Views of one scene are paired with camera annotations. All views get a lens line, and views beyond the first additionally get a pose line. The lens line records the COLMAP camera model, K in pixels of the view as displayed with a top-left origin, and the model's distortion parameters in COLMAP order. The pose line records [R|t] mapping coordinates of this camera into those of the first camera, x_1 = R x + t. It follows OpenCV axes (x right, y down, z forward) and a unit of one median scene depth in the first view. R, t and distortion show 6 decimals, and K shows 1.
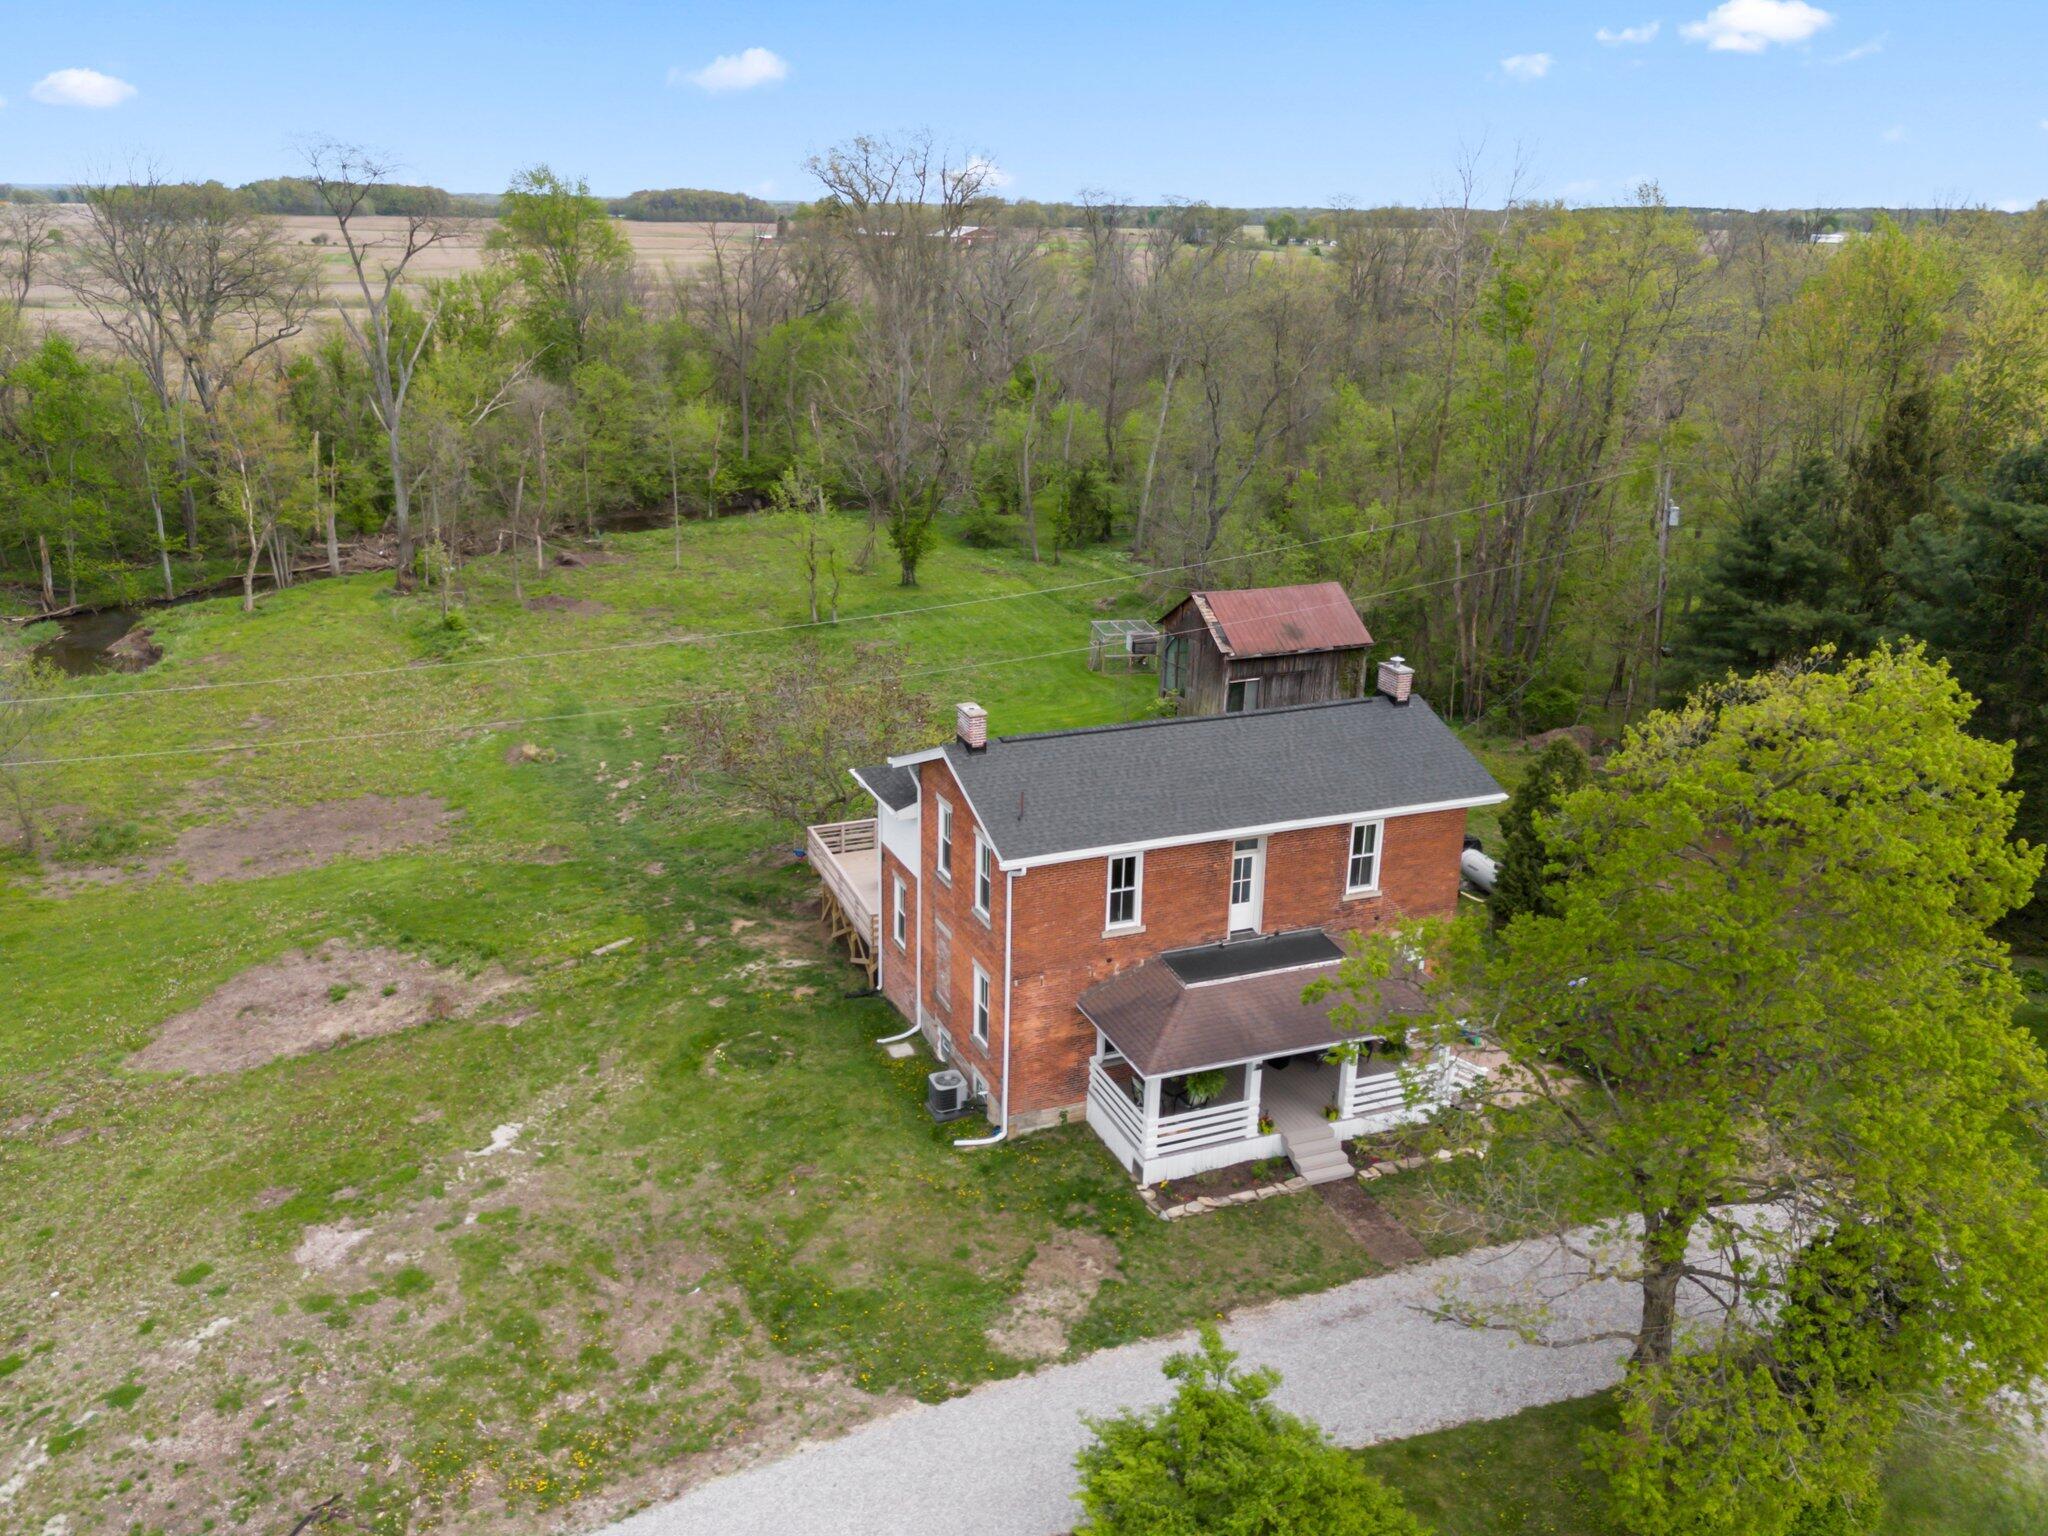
lens RADIAL K [[1492.9, 0, 1024.0], [0, 1492.9, 768.0], [0, 0, 1]] dist [0.156729, -0.001002]
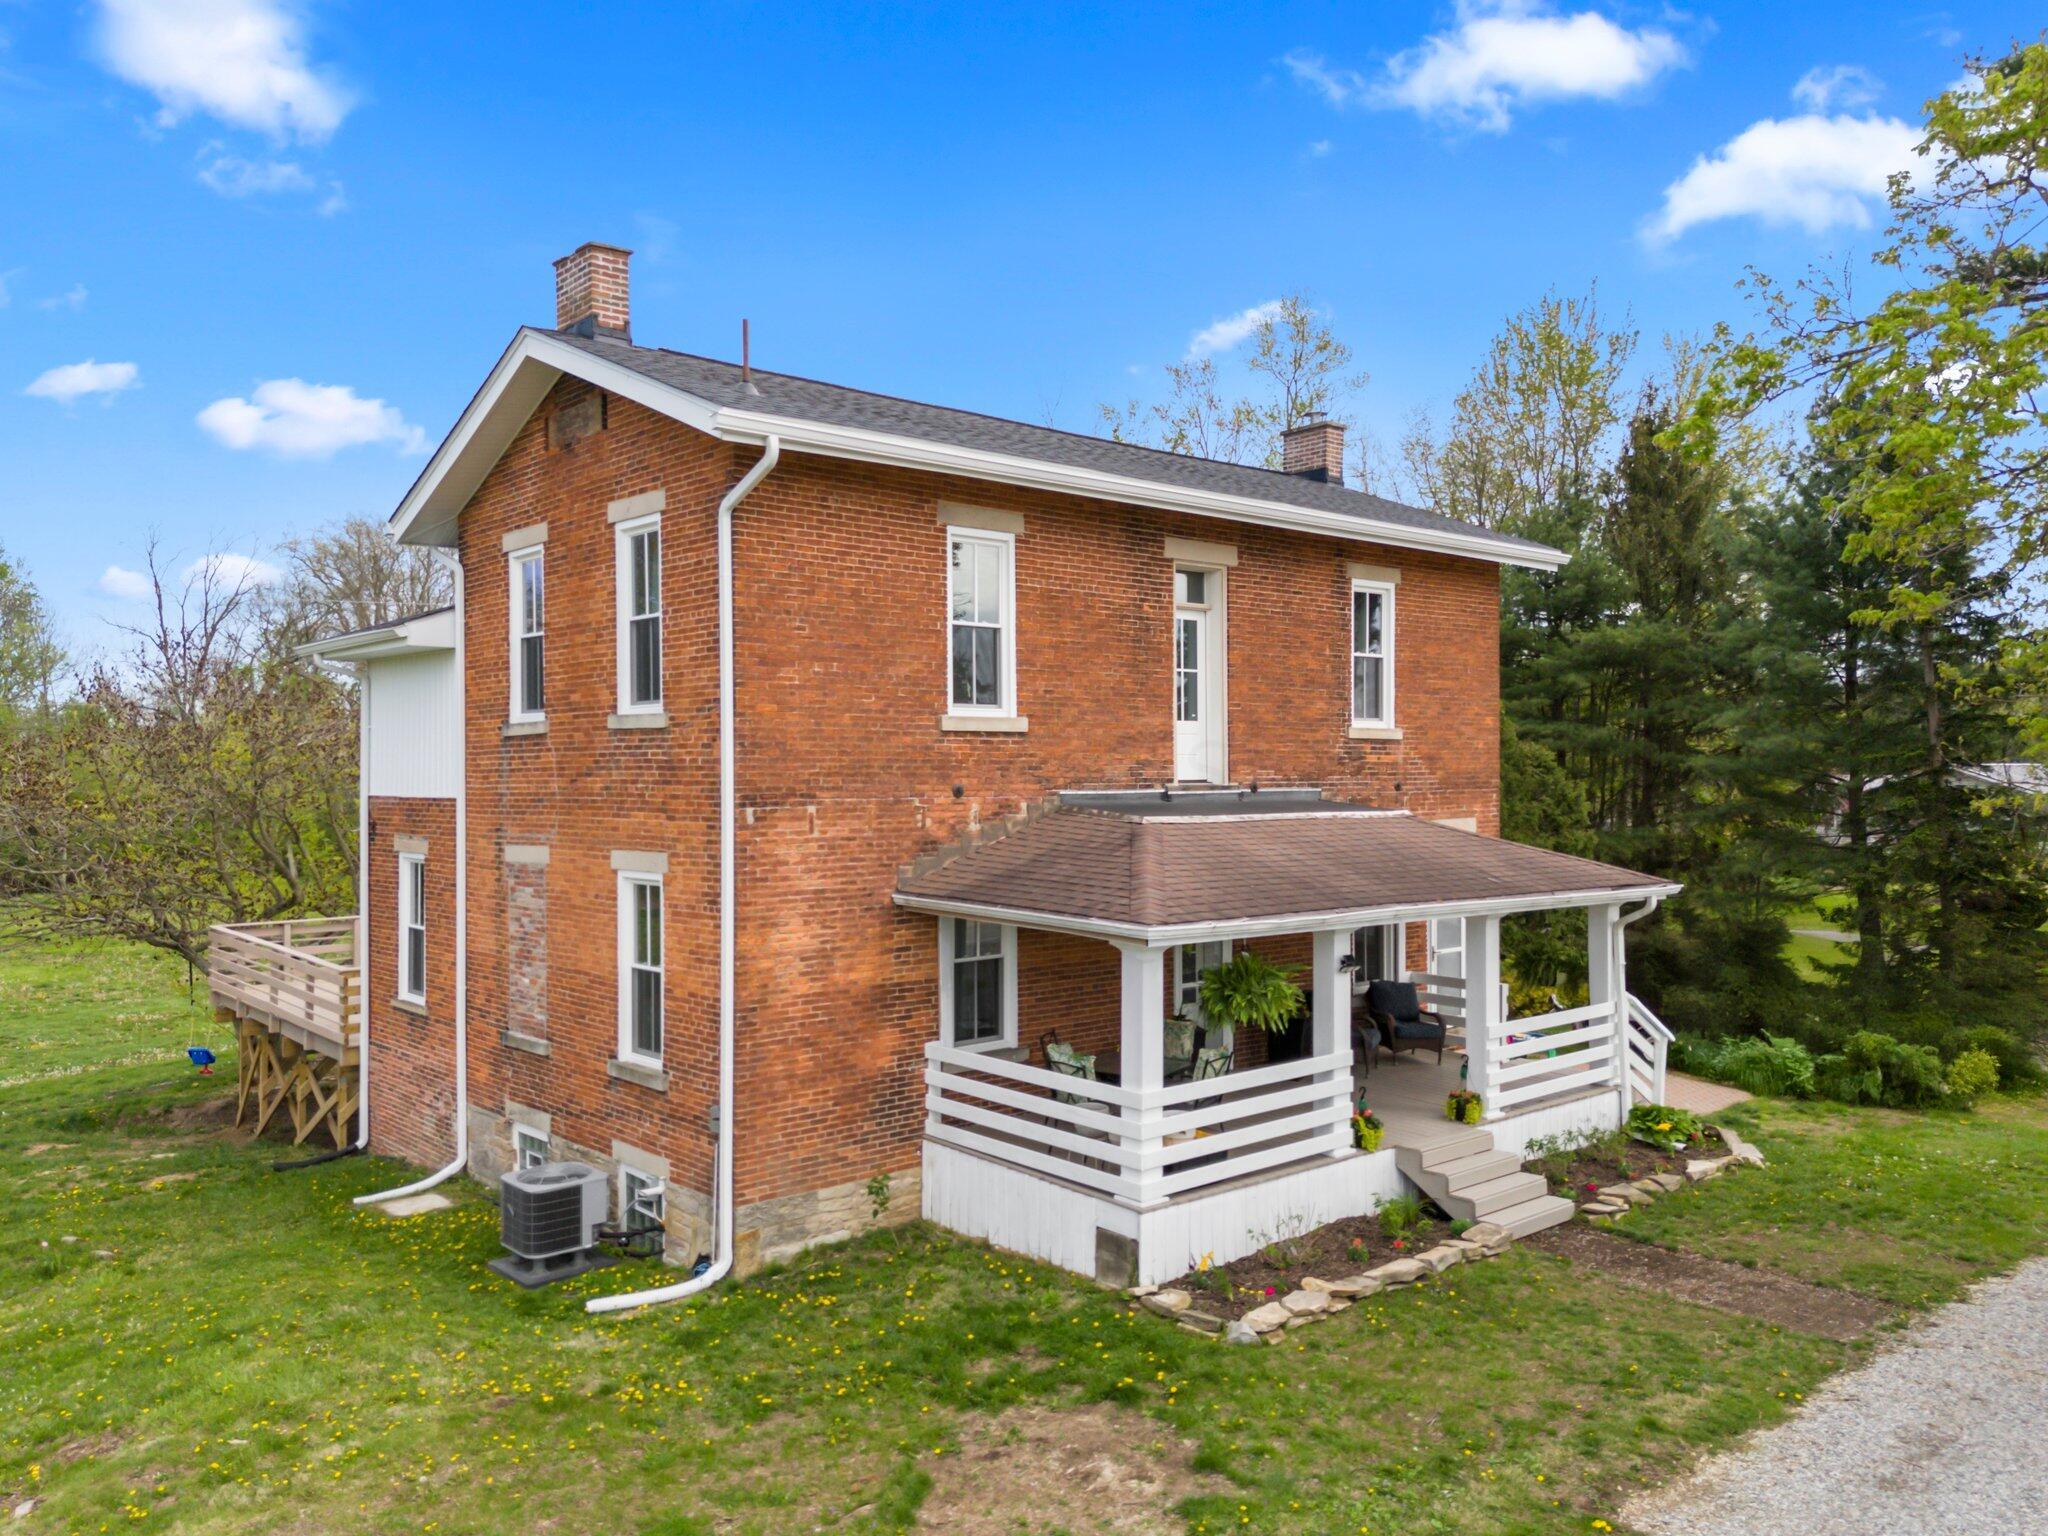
lens RADIAL K [[1459.4, 0, 1024.0], [0, 1459.4, 768.0], [0, 0, 1]] dist [0.056182, -0.003061]
pose [[0.947180, -0.022518, 0.319911, -0.057931], [0.127231, 0.942056, -0.310391, 0.253764], [-0.294385, 0.334699, 0.895162, 0.620593]]
